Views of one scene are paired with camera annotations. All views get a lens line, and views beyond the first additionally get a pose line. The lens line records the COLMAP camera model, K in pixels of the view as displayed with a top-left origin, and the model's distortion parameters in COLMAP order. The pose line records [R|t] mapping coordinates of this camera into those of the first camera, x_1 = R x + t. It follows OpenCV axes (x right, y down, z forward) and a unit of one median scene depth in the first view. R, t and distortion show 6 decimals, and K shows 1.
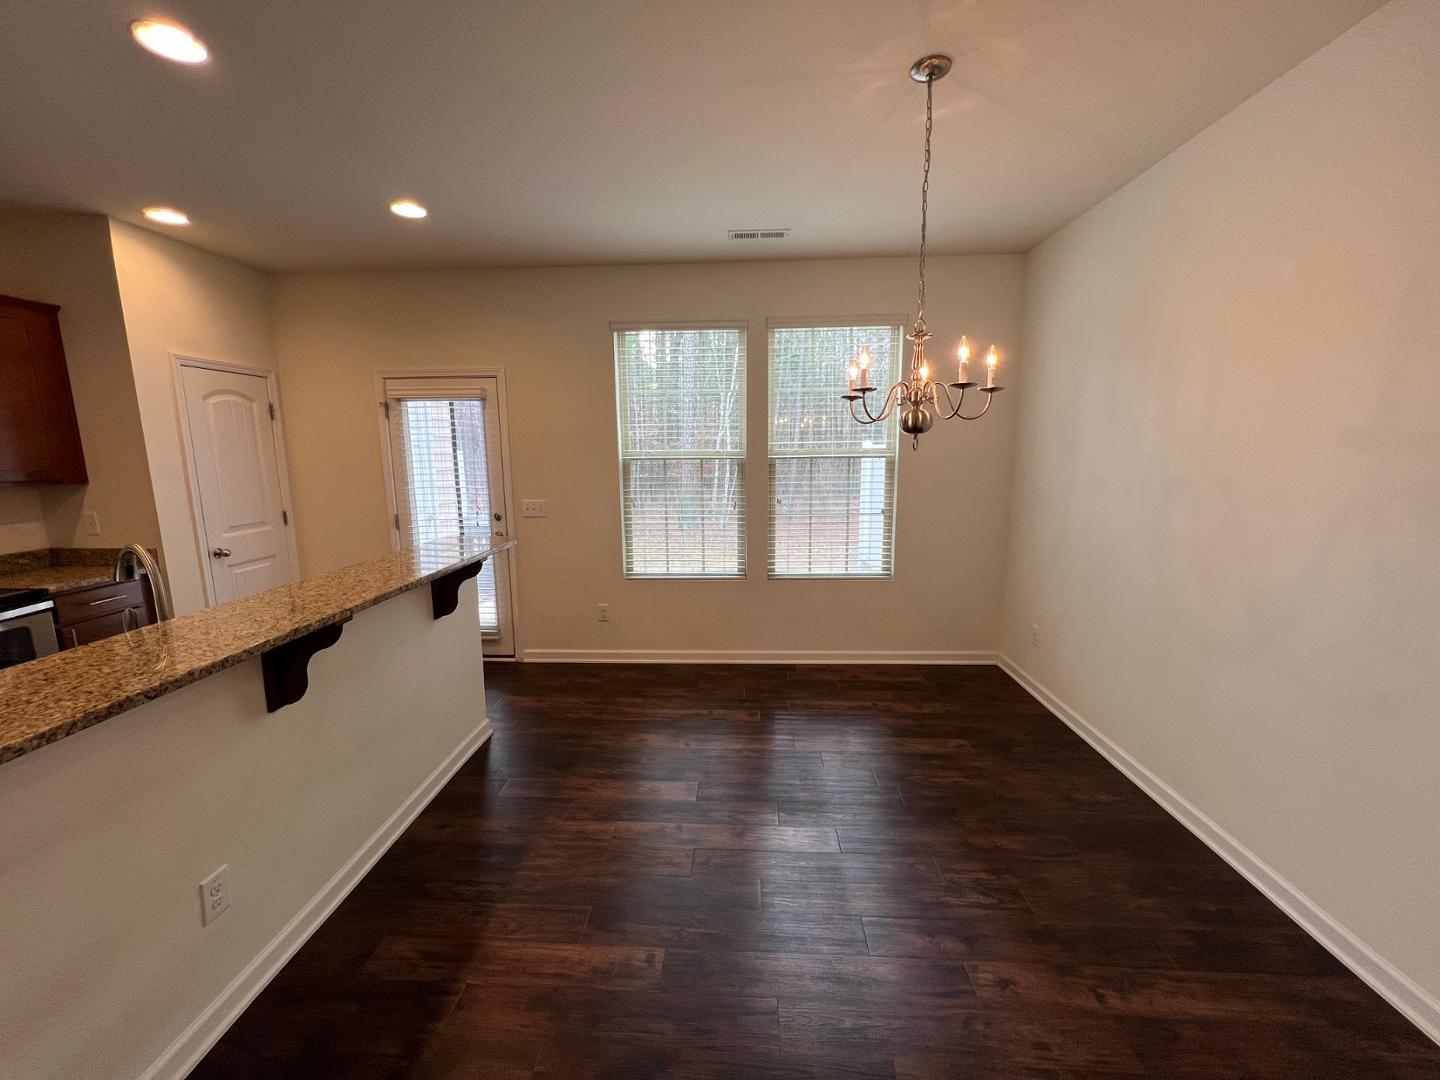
lens RADIAL K [[575.5, 0, 717.0], [0, 575.5, 537.6], [0, 0, 1]] dist [-0.000811, -0.000044]
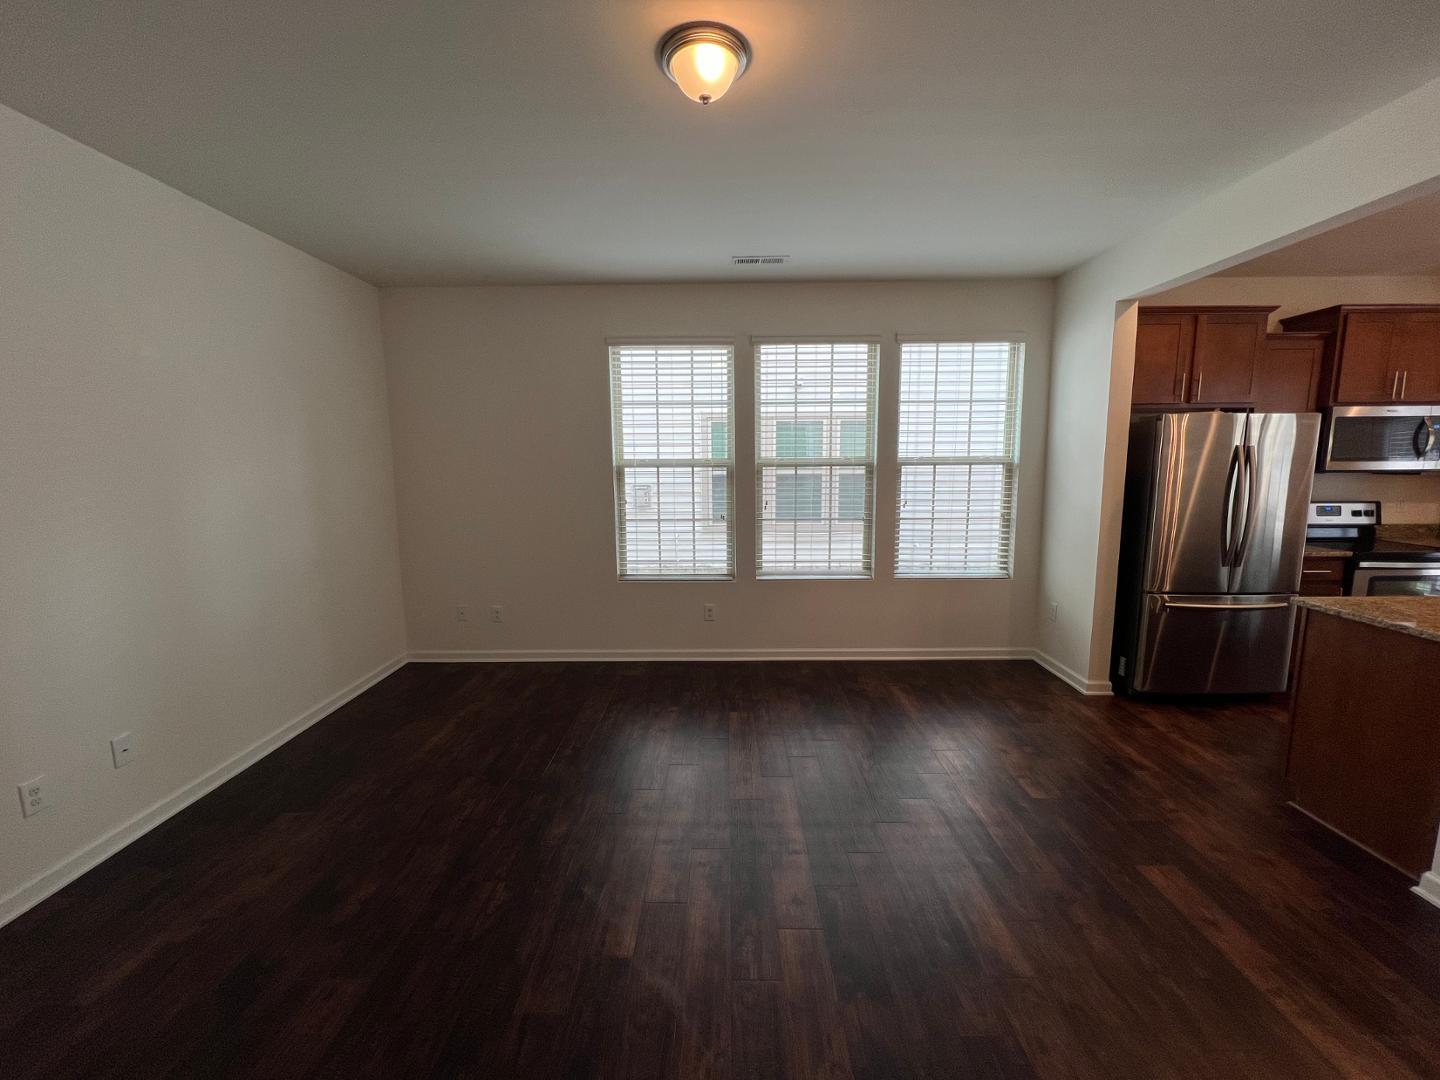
lens RADIAL K [[575.5, 0, 717.0], [0, 575.5, 537.6], [0, 0, 1]] dist [-0.000811, -0.000044]
pose [[0.040187, 0.144534, -0.988683, 0.046808], [-0.149776, 0.979174, 0.137056, 0.096795], [0.987903, 0.142573, 0.060998, -0.572873]]
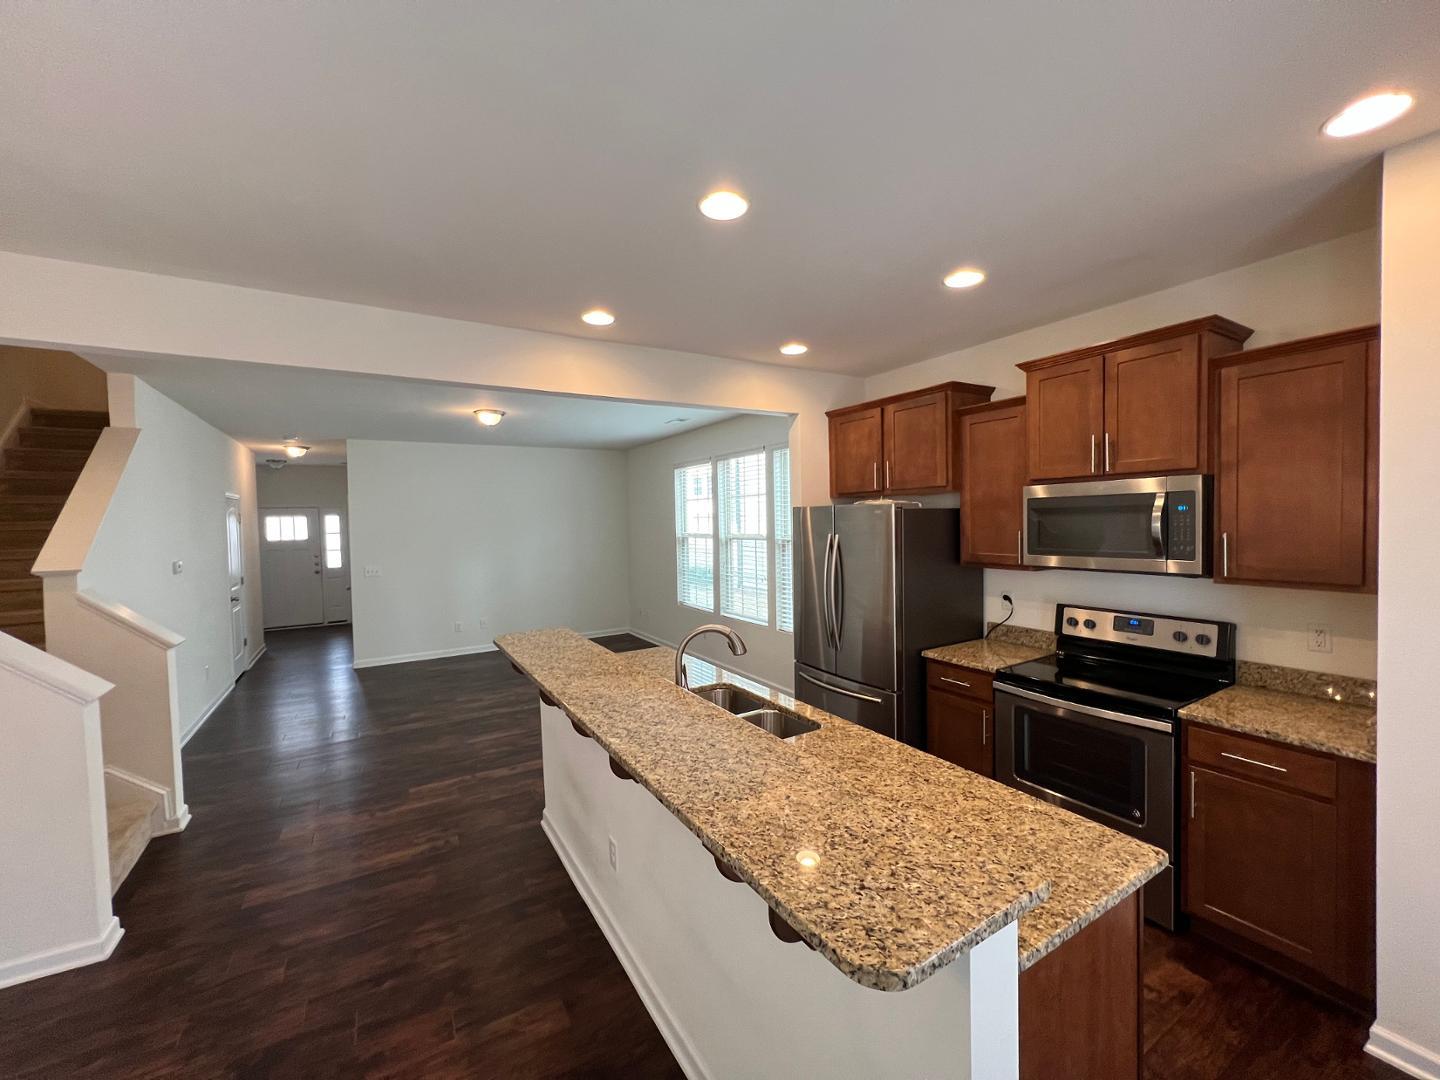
lens RADIAL K [[575.5, 0, 717.0], [0, 575.5, 537.6], [0, 0, 1]] dist [-0.000811, -0.000044]
pose [[-0.829579, 0.045183, -0.556558, -0.121830], [-0.058567, 0.984183, 0.167195, -0.178876], [0.555309, 0.171297, -0.813811, 0.892034]]
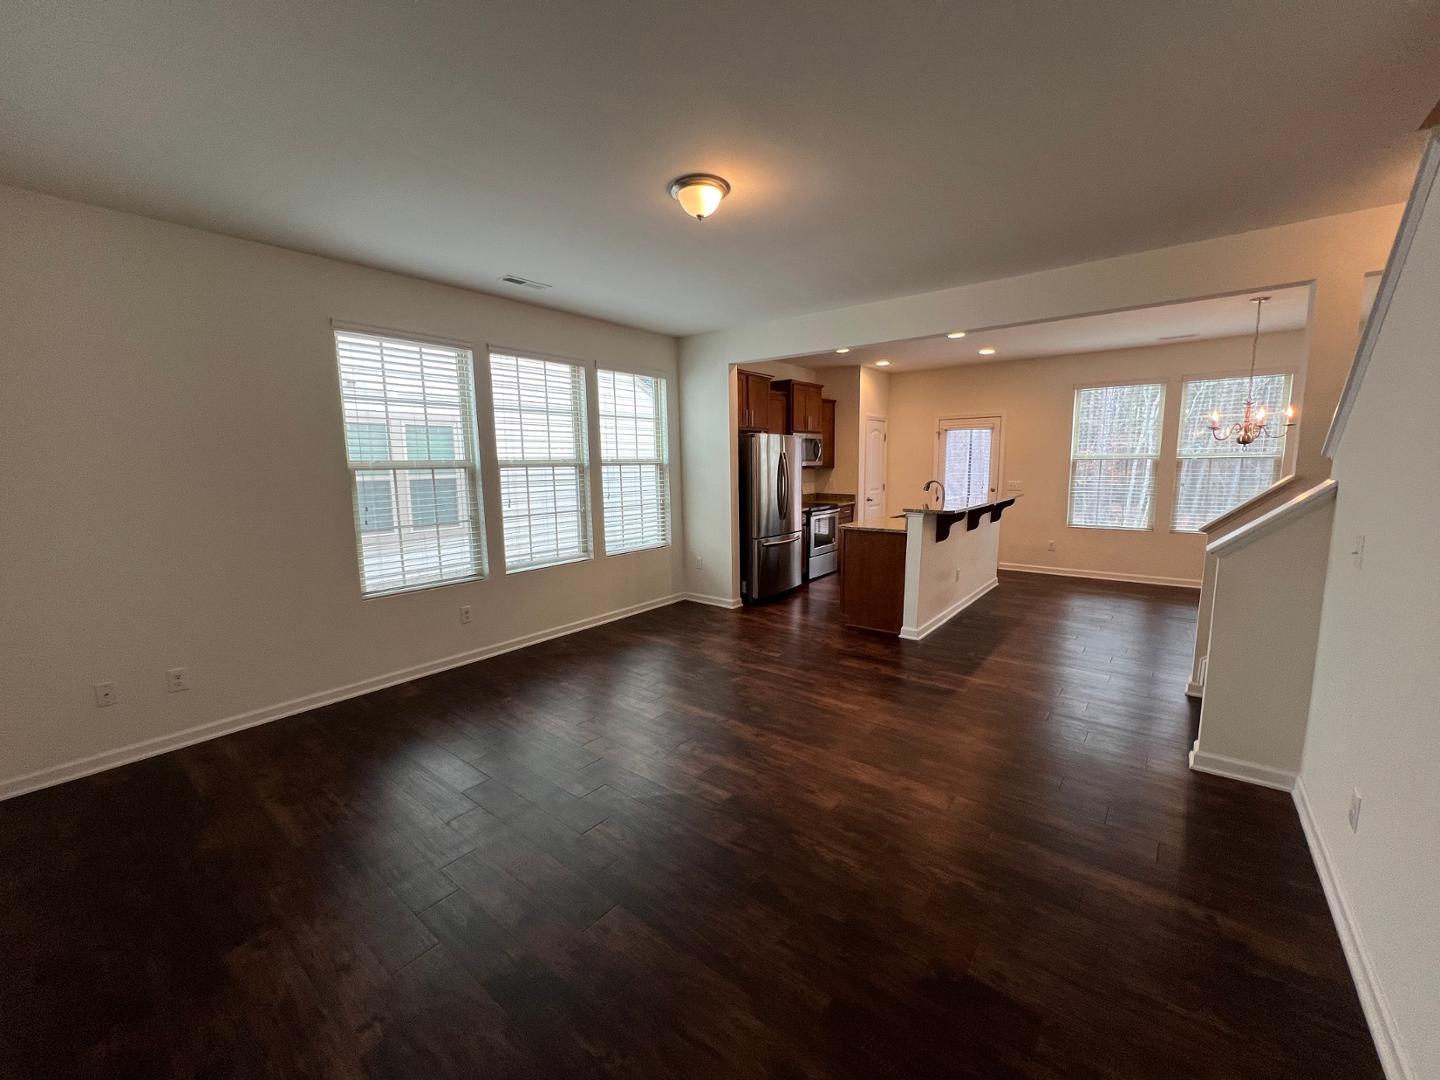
lens RADIAL K [[575.5, 0, 717.0], [0, 575.5, 537.6], [0, 0, 1]] dist [-0.000811, -0.000044]
pose [[0.812422, 0.077672, -0.577874, -0.011564], [-0.087597, 0.996098, 0.010734, 0.192859], [0.576453, 0.041900, 0.816055, -1.140009]]
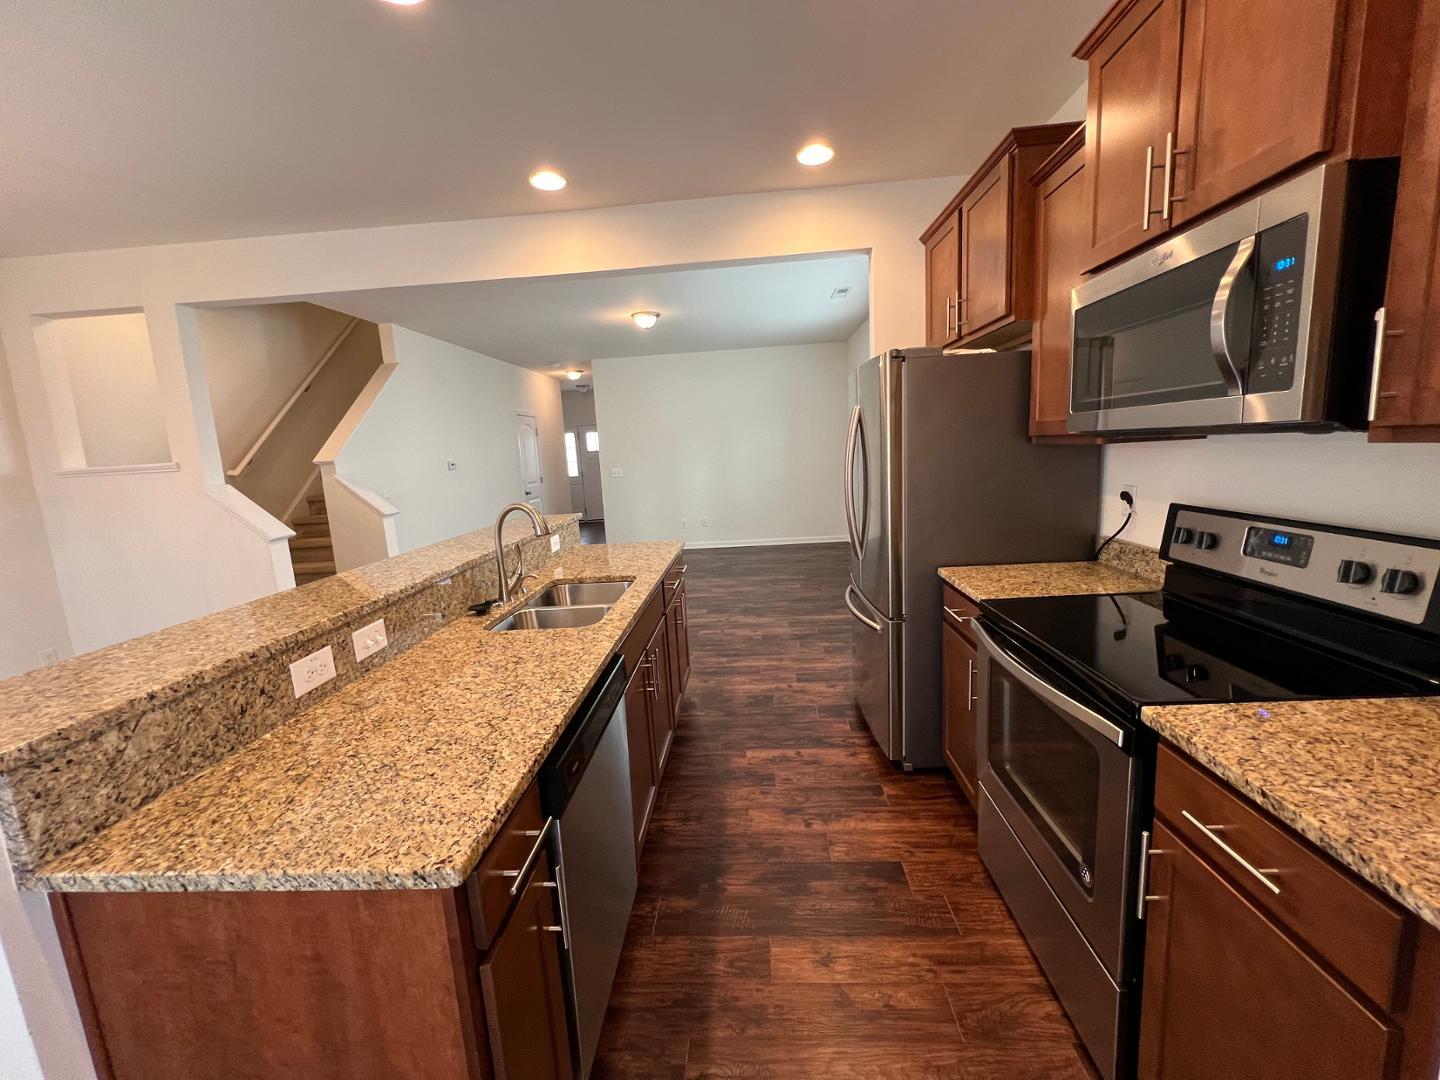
lens RADIAL K [[575.5, 0, 717.0], [0, 575.5, 537.6], [0, 0, 1]] dist [-0.000811, -0.000044]
pose [[-0.997782, 0.063820, 0.018898, -0.627638], [0.066536, 0.948776, 0.308864, -0.115383], [0.001782, 0.309437, -0.950918, 0.947228]]
